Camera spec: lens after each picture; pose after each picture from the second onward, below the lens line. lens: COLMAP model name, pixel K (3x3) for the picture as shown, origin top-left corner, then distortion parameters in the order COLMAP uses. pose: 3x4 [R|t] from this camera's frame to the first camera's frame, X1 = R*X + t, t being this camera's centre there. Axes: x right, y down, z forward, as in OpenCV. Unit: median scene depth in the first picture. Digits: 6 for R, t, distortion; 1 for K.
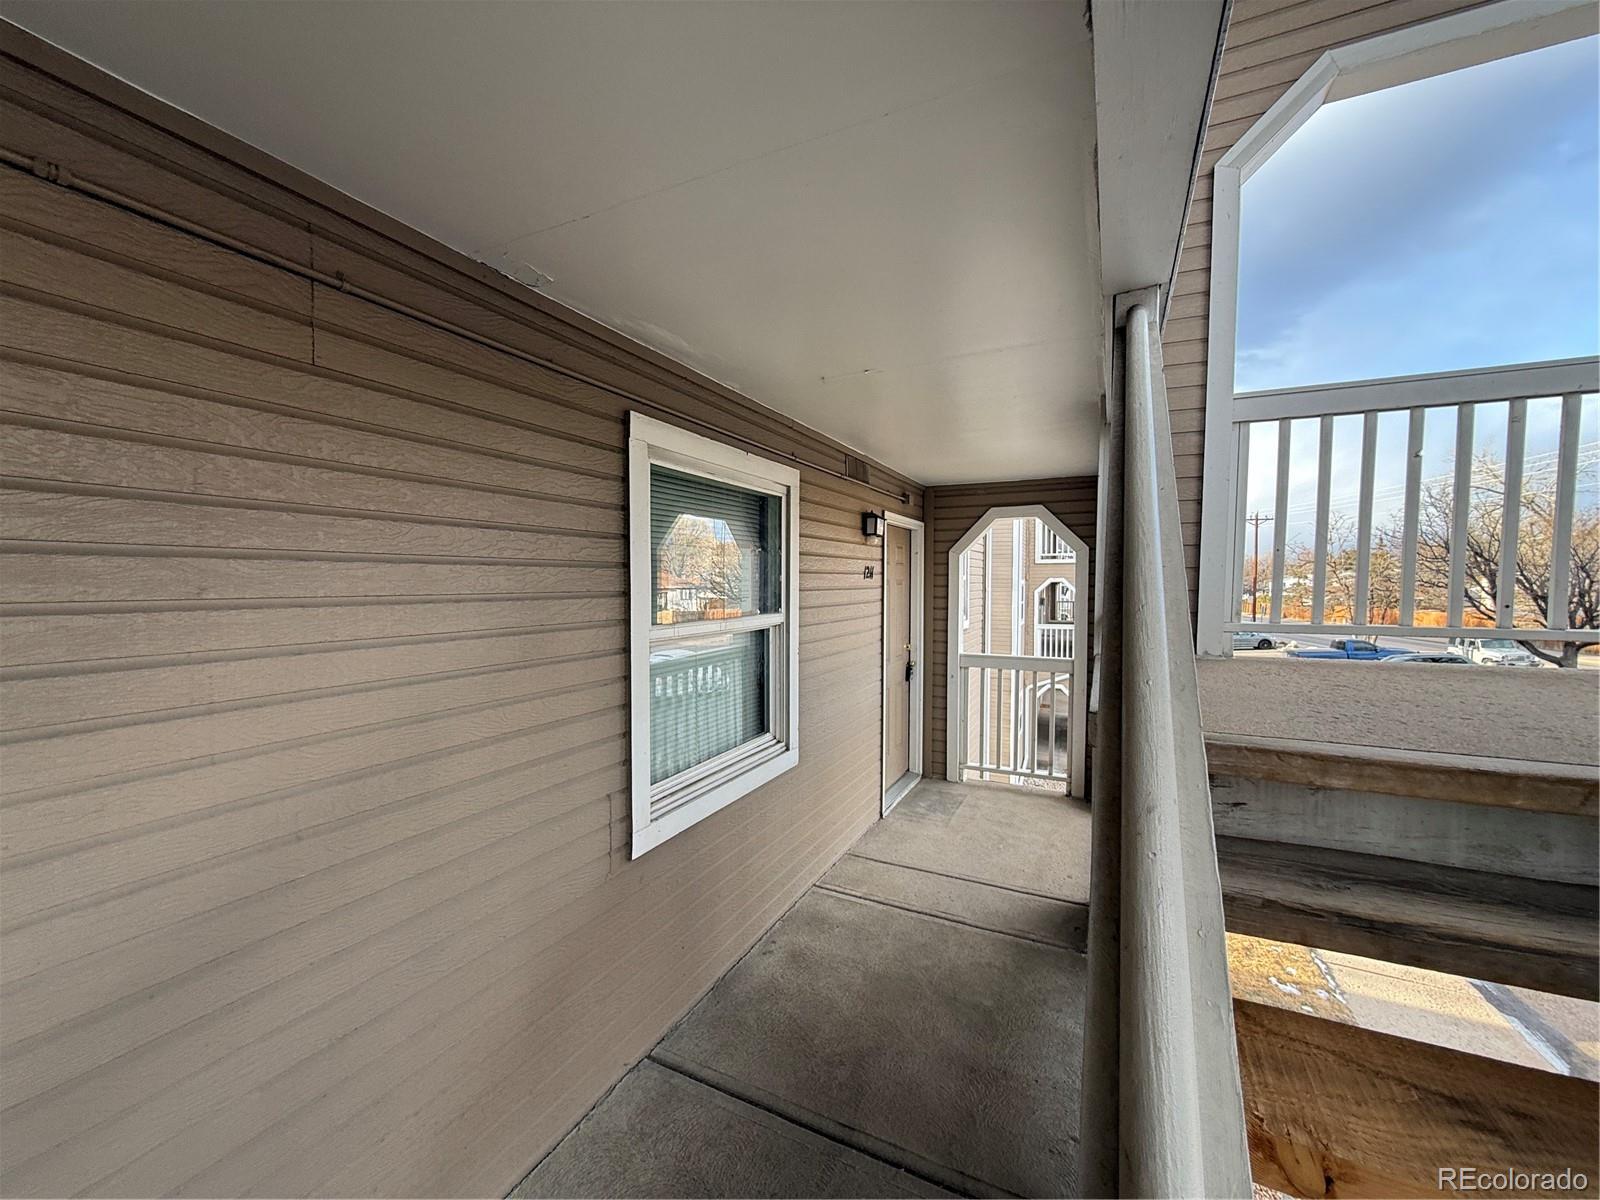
lens RADIAL K [[637.9, 0, 807.9], [0, 637.9, 602.9], [0, 0, 1]] dist [-0.000406, -0.000292]
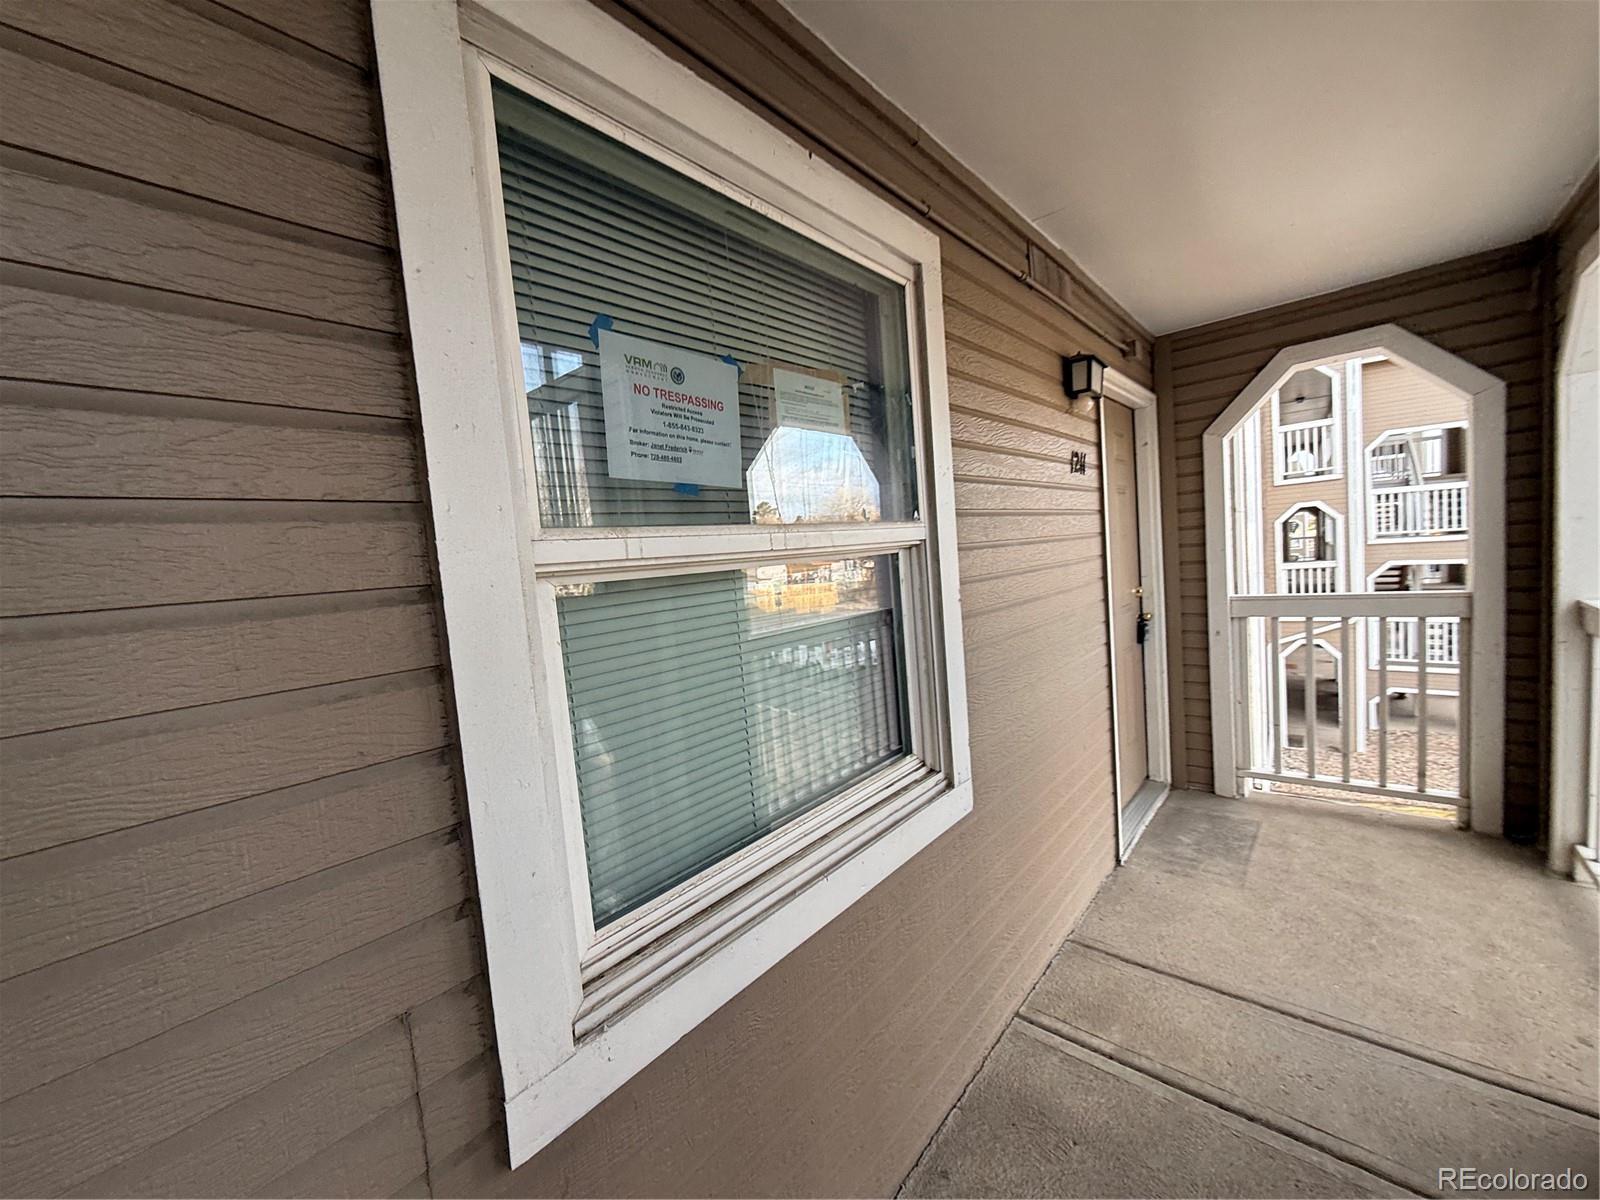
lens RADIAL K [[637.9, 0, 807.9], [0, 637.9, 602.9], [0, 0, 1]] dist [-0.000406, -0.000292]
pose [[0.963808, -0.061072, -0.259508, 0.000210], [0.073015, 0.996658, 0.036626, 0.041249], [0.256404, -0.054249, 0.965046, 0.362836]]
